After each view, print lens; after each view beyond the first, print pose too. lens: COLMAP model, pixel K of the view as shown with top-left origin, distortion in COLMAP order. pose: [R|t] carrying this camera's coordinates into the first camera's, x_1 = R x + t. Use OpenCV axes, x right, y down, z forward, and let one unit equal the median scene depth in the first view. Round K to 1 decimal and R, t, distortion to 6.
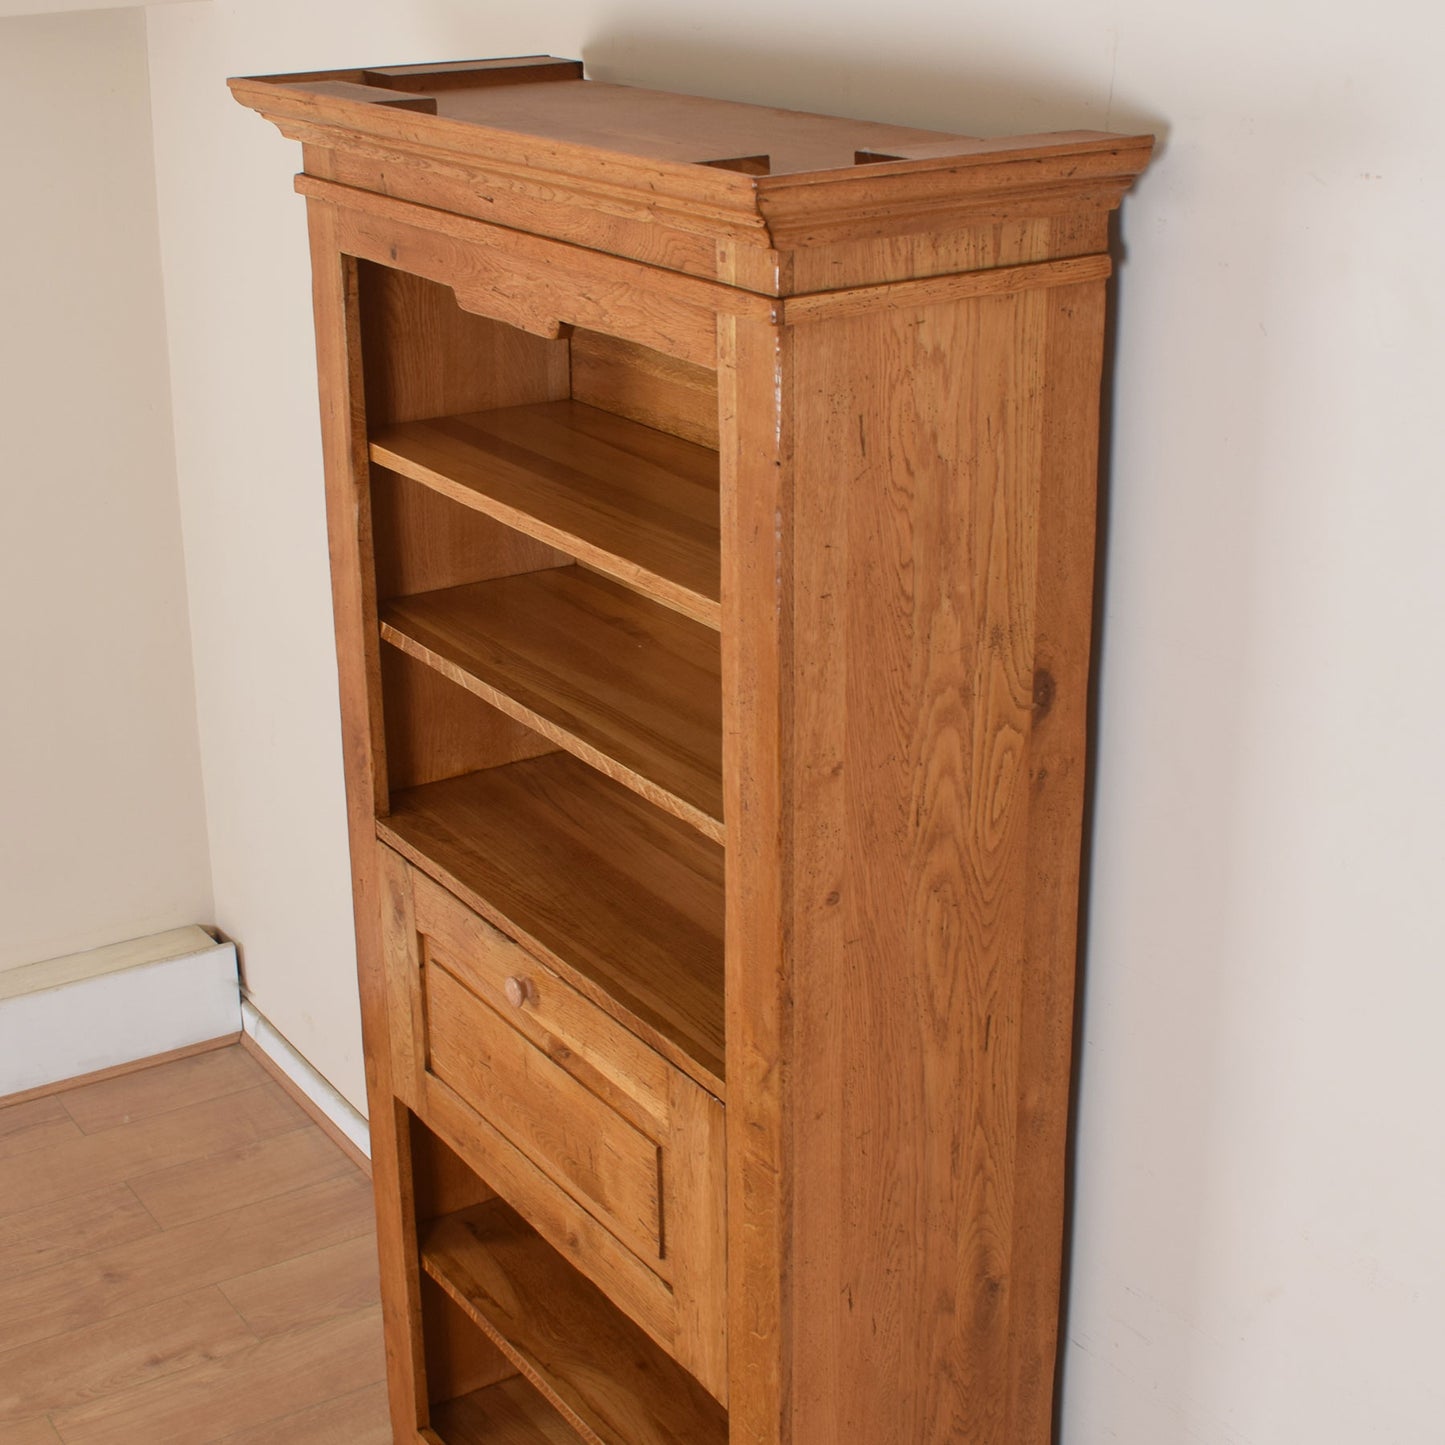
lens RADIAL K [[2367.4, 0, 686.3], [0, 2367.4, 680.6], [0, 0, 1]] dist [-0.083089, -0.065313]
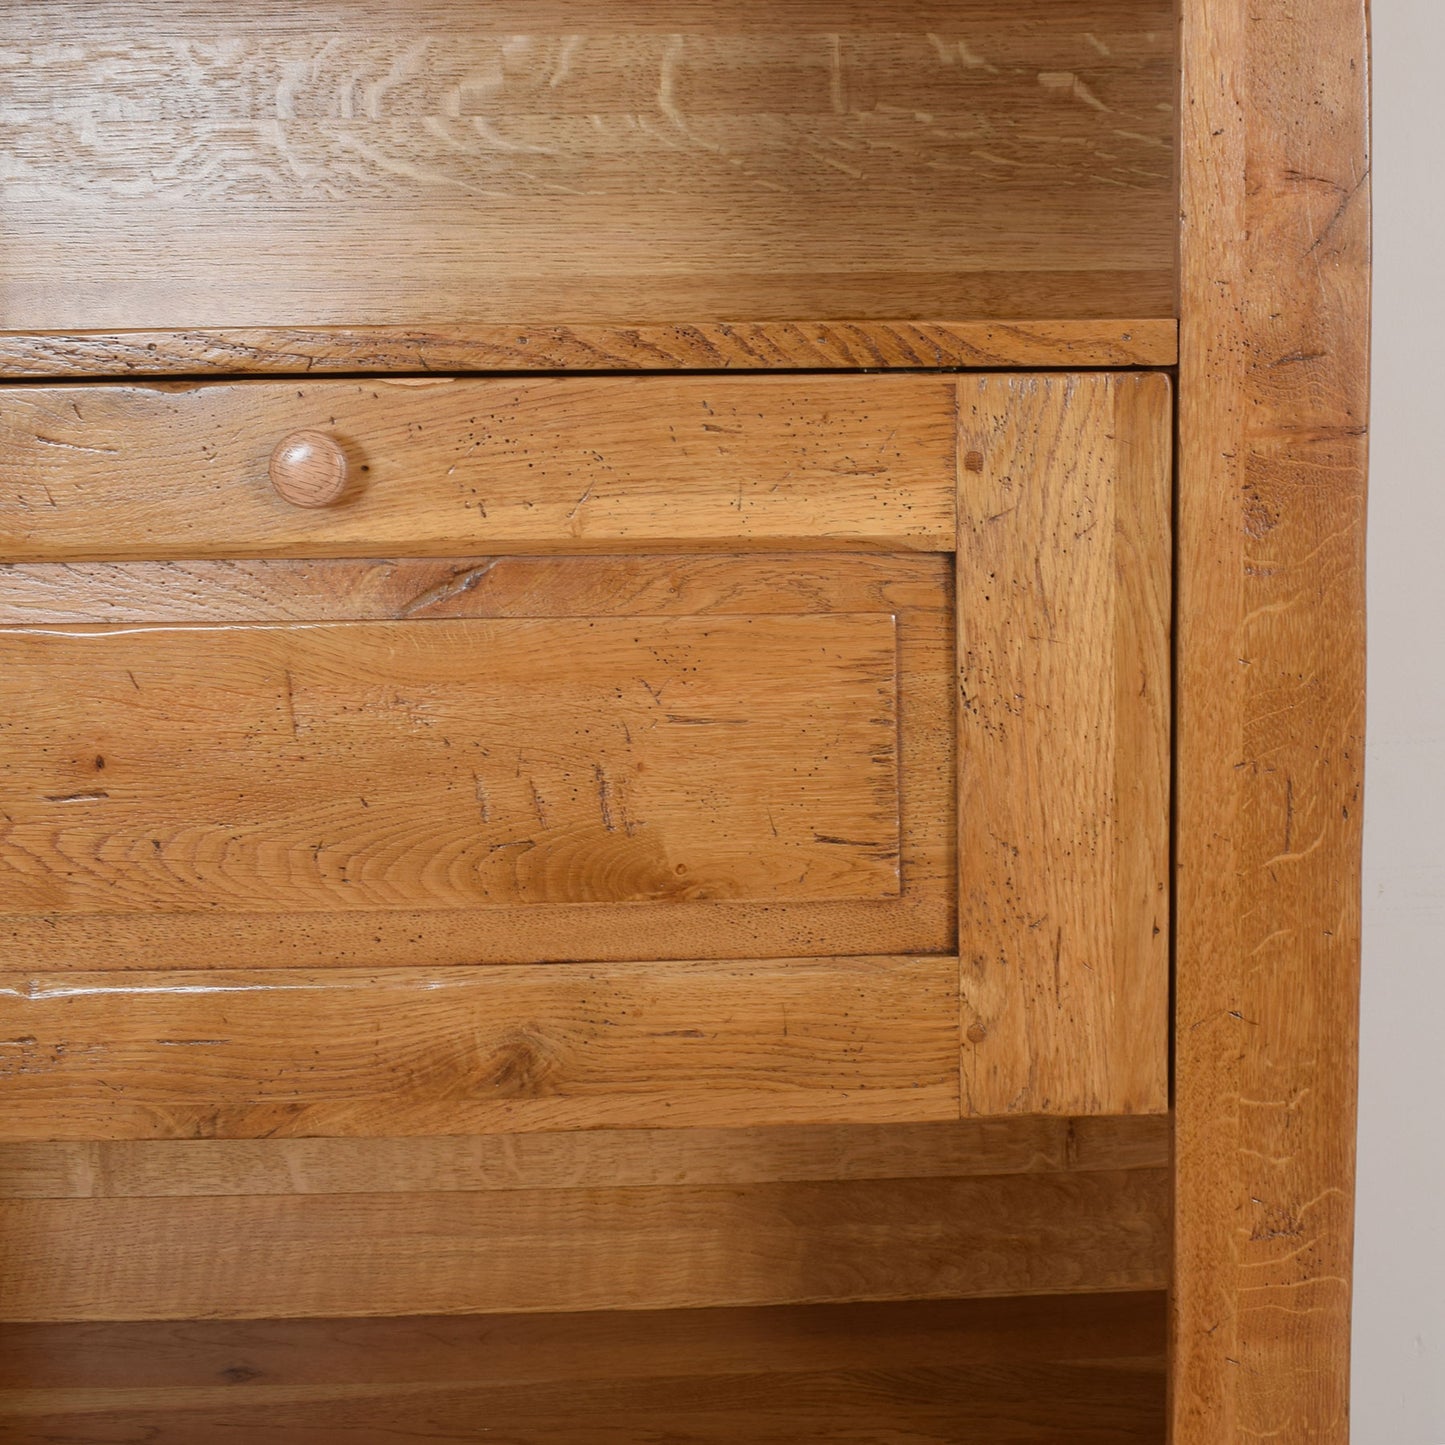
lens RADIAL K [[2139.2, 0, 964.8], [0, 2139.2, 539.5], [0, 0, 1]] dist [-0.094449, 0.010049]
pose [[0.470780, -0.081771, 0.878453, -0.395236], [0.296245, 0.952536, -0.070097, 0.234569], [-0.831027, 0.293237, 0.472659, 0.855494]]
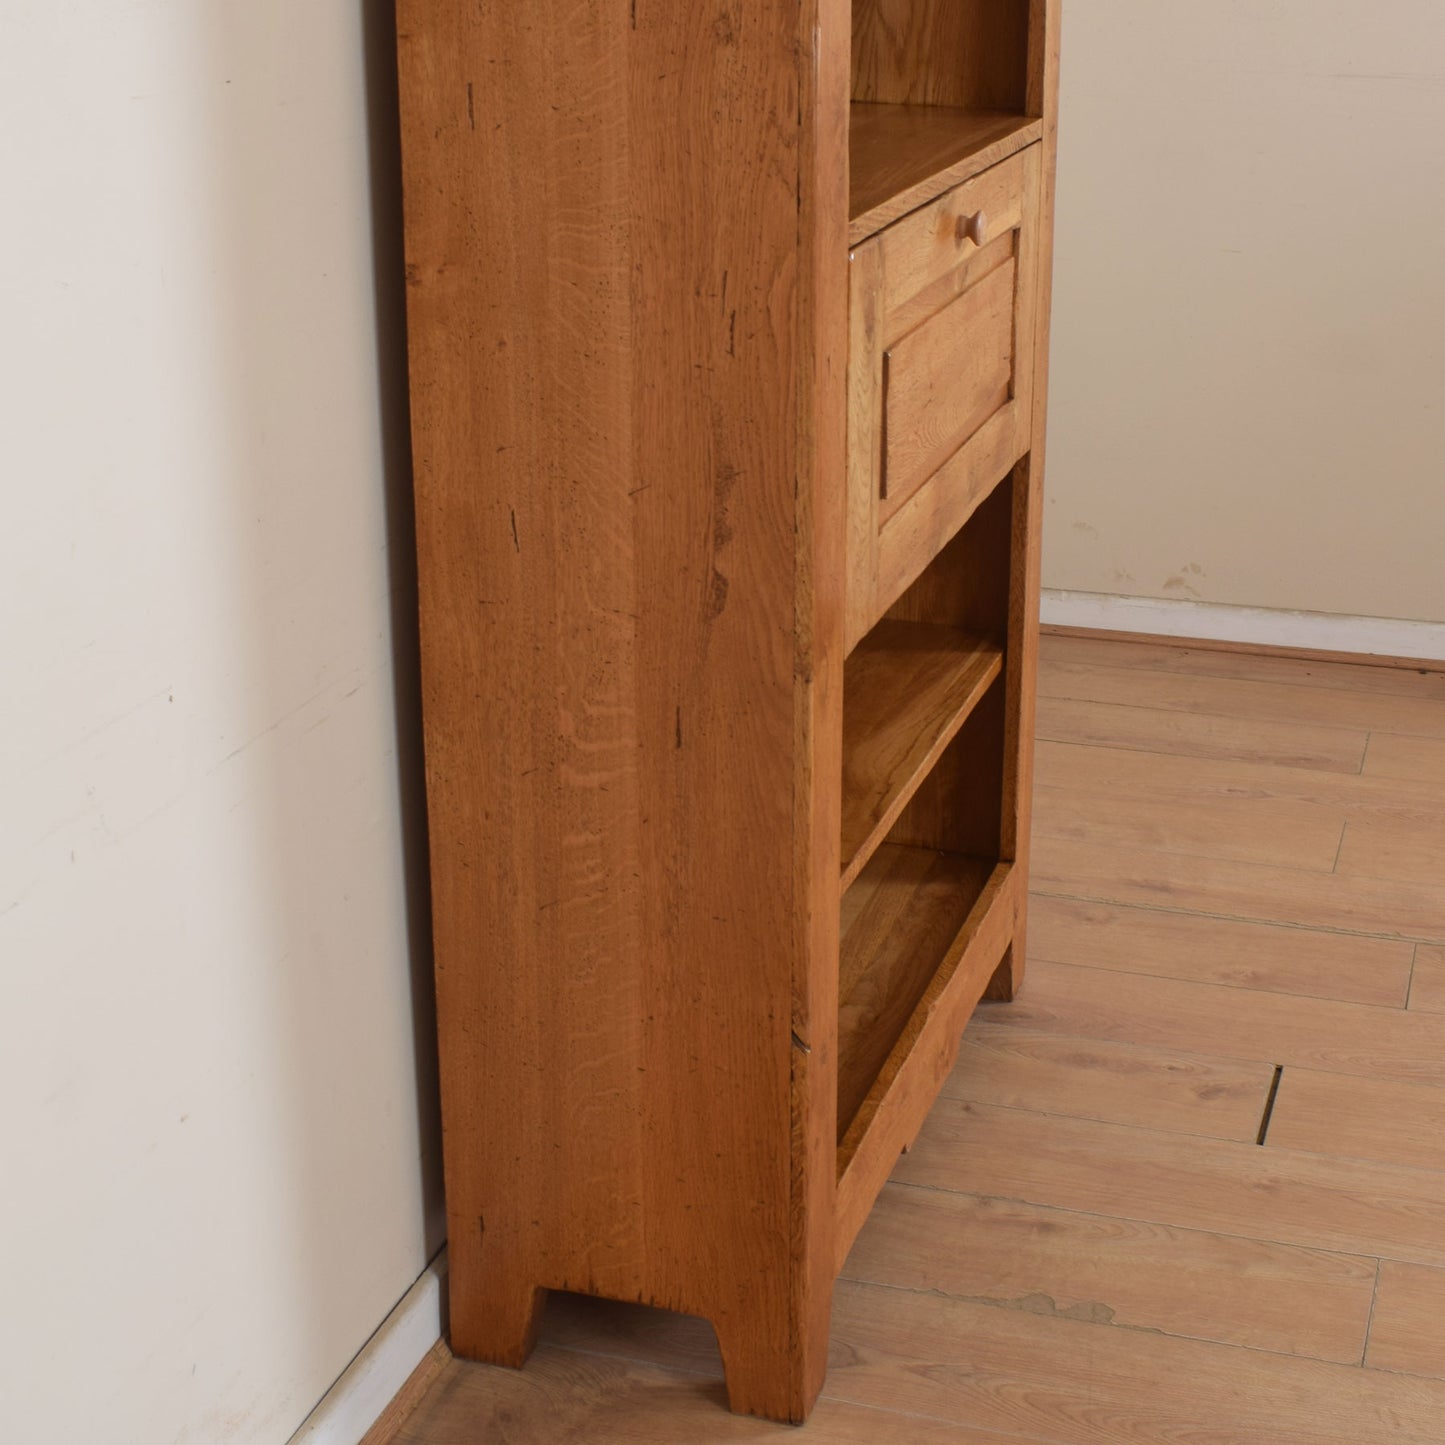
lens RADIAL K [[2413.4, 0, 779.9], [0, 2413.4, 554.9], [0, 0, 1]] dist [-0.072383, 0.024372]
pose [[-0.645103, -0.213345, 0.733707, -0.828622], [0.258505, 0.842670, 0.472316, -0.245141], [-0.719039, 0.494359, -0.488459, 1.805142]]
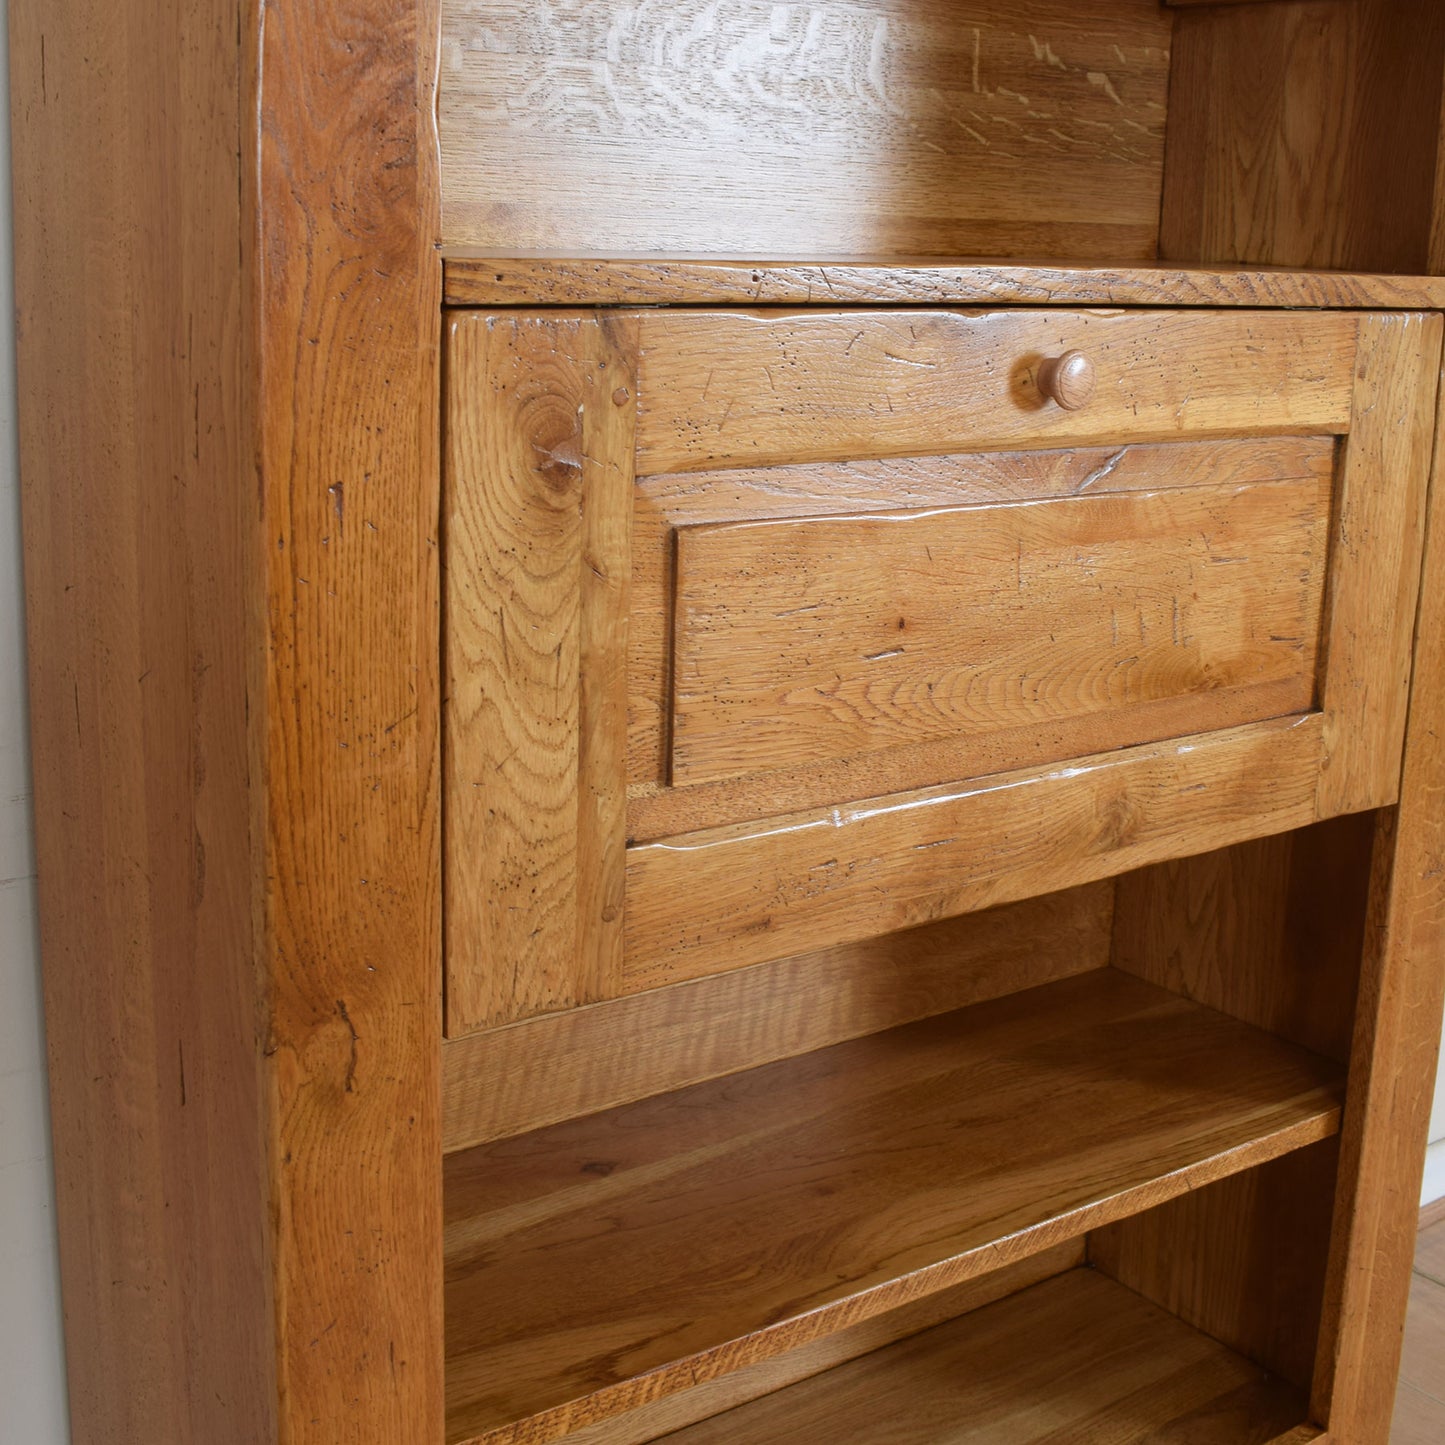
lens RADIAL K [[1958.7, 0, 725.3], [0, 1958.7, 604.6], [0, 0, 1]] dist [-0.097098, 0.019756]
pose [[-0.068098, -0.178912, 0.981506, -0.577848], [0.307730, 0.932055, 0.191248, 0.083699], [-0.949034, 0.315063, -0.008414, 1.266631]]
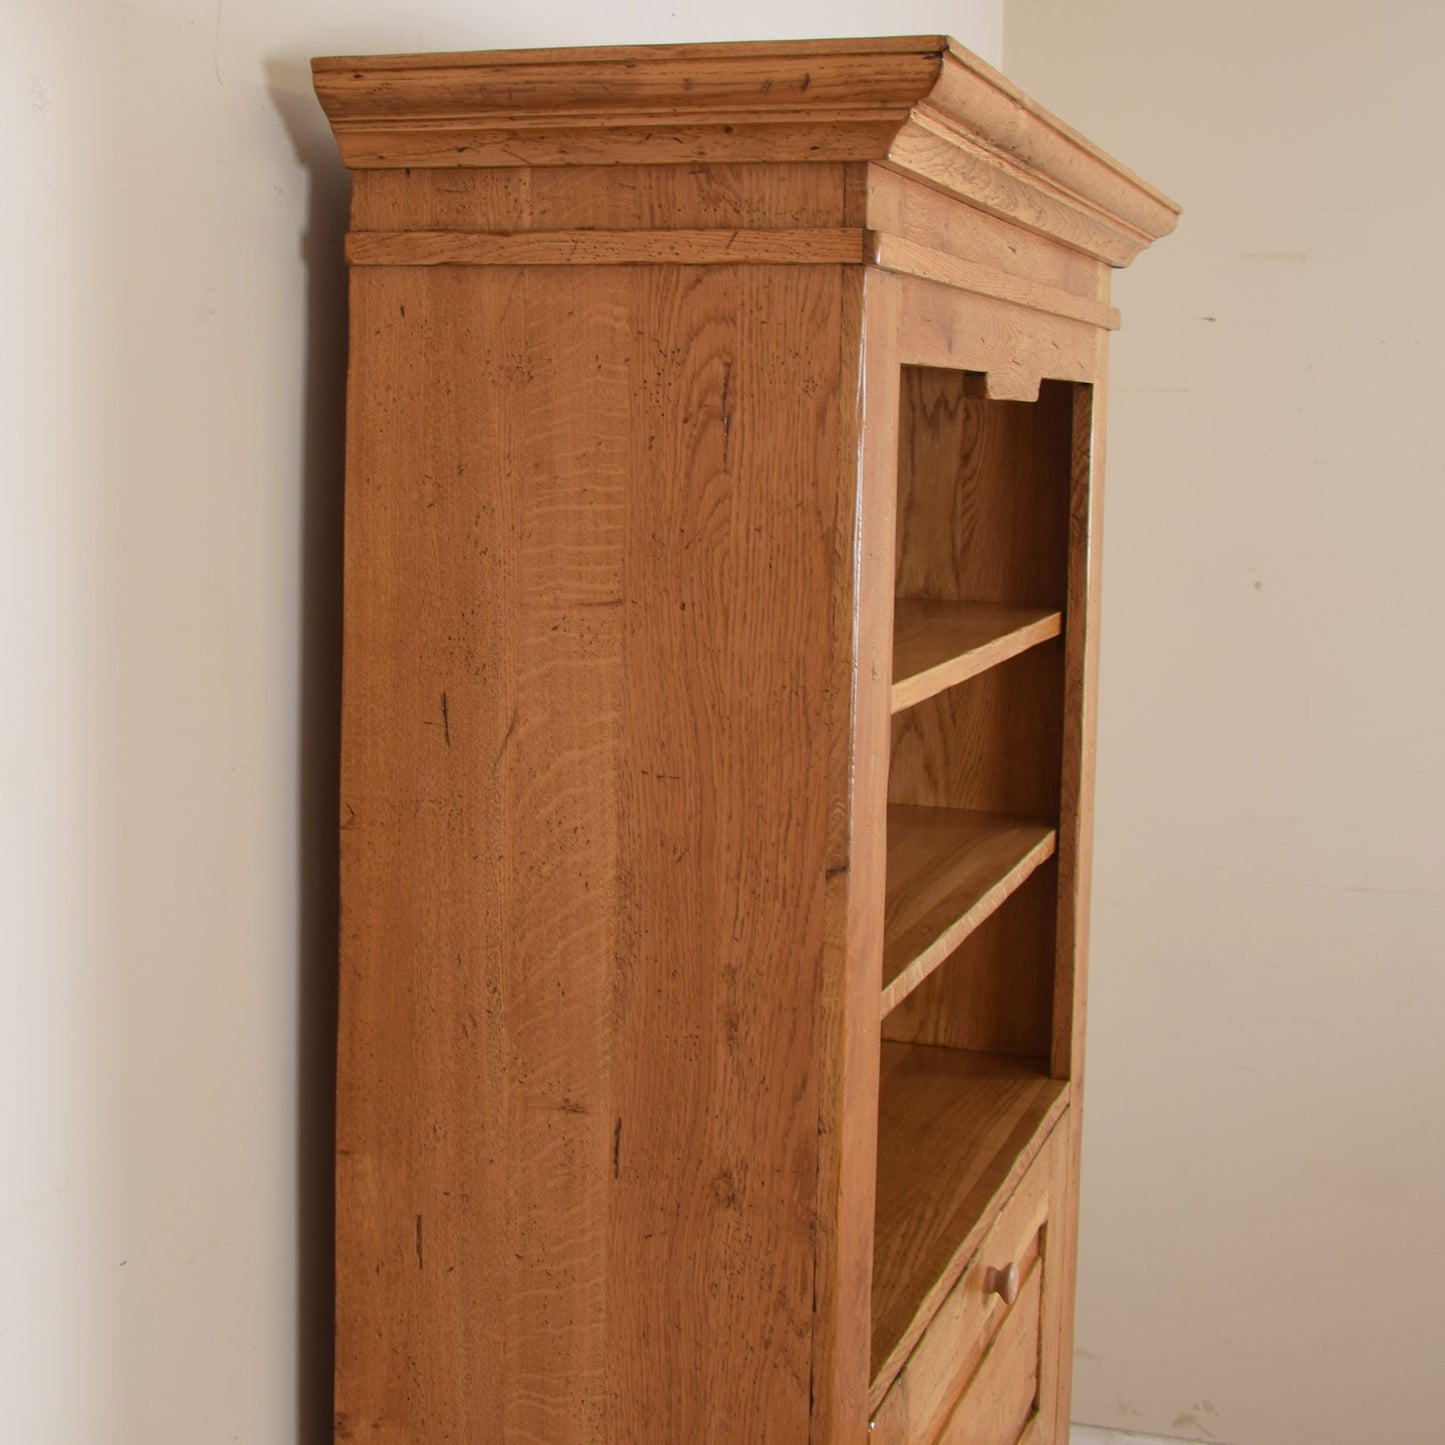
lens RADIAL K [[2281.0, 0, 646.1], [0, 2281.0, 499.1], [0, 0, 1]] dist [-0.069291, -0.087500]
pose [[-0.608600, -0.030796, 0.792879, -0.661098], [0.253525, 0.939322, 0.231085, -0.352297], [-0.751885, 0.341653, -0.563864, 1.637585]]
